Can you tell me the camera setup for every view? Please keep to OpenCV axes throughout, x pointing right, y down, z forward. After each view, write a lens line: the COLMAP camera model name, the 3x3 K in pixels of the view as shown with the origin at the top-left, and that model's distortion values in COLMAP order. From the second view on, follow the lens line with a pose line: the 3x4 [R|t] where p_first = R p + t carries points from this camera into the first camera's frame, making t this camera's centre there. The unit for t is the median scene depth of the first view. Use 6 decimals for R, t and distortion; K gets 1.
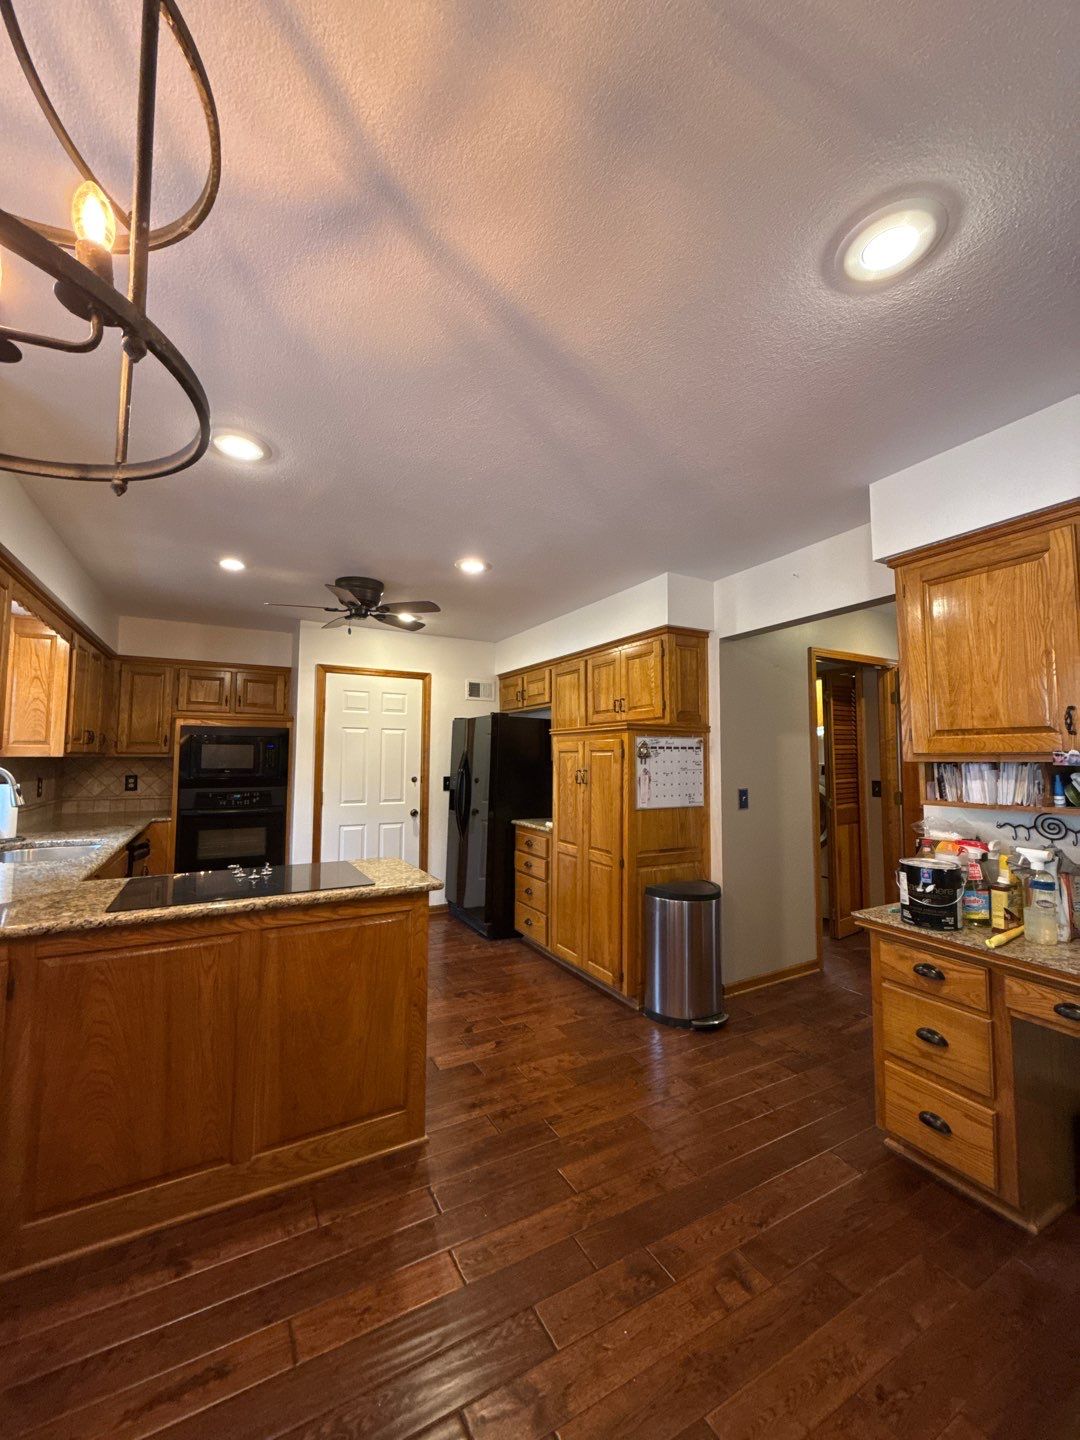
lens RADIAL K [[569.0, 0, 541.3], [0, 569.0, 719.1], [0, 0, 1]] dist [-0.000306, 0.000174]
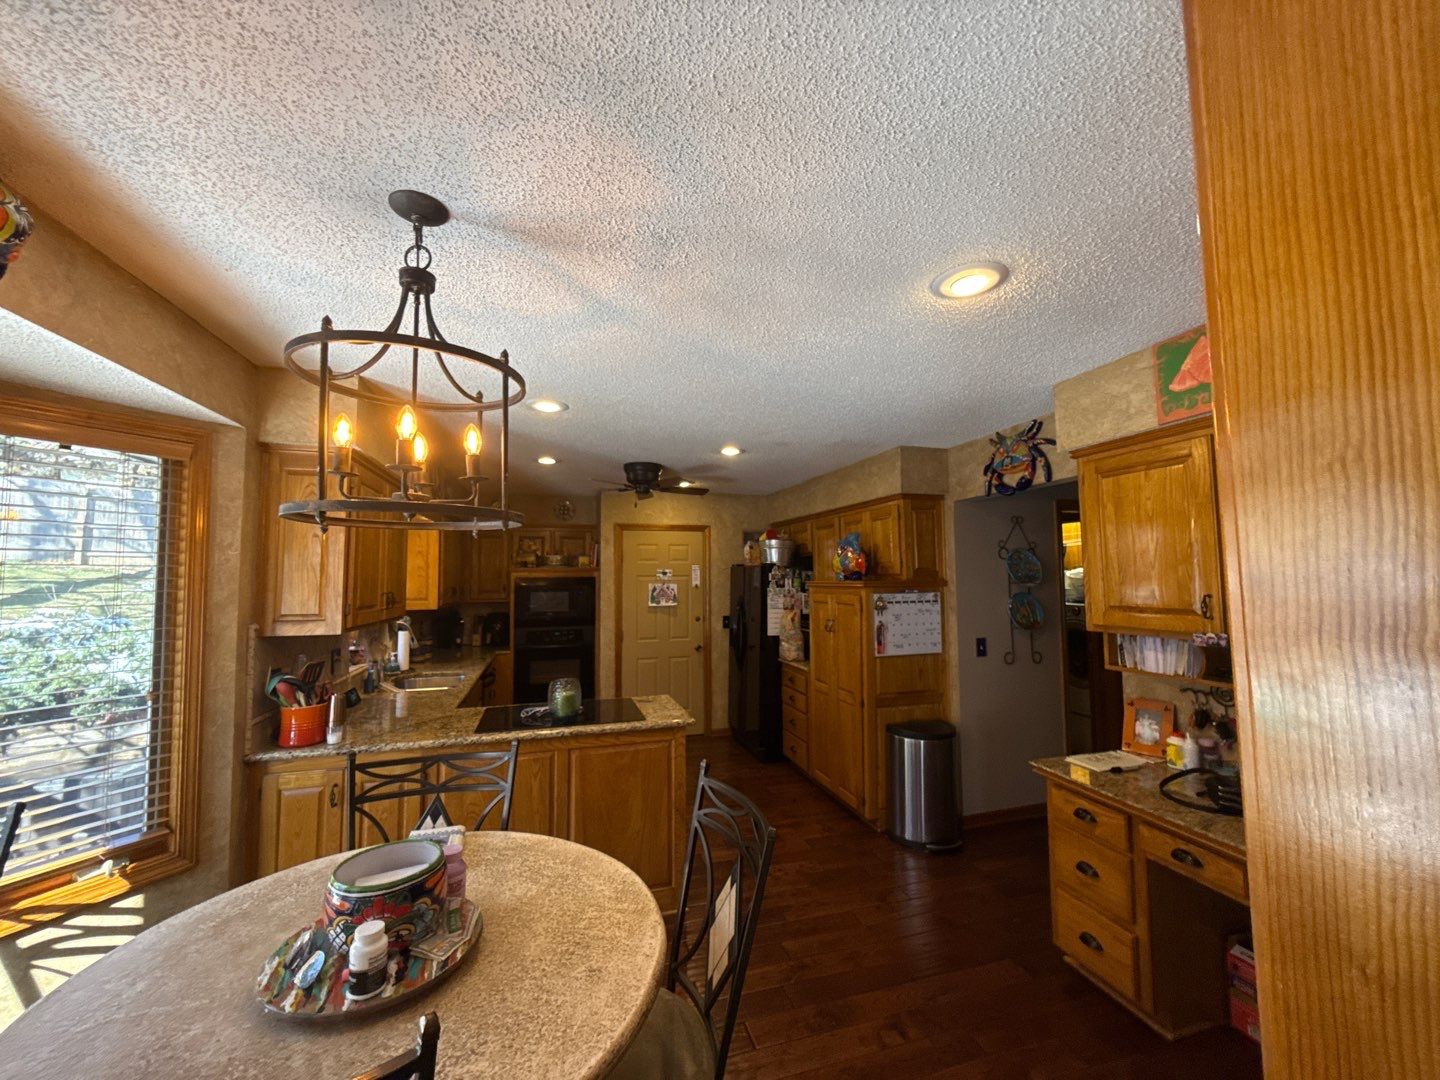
lens RADIAL K [[569.0, 0, 718.0], [0, 569.0, 544.3], [0, 0, 1]] dist [-0.000306, 0.000174]
pose [[0.975237, -0.024205, -0.219833, 0.116965], [0.026769, 0.999604, 0.008691, -0.085782], [0.219535, -0.014361, 0.975499, -0.179426]]
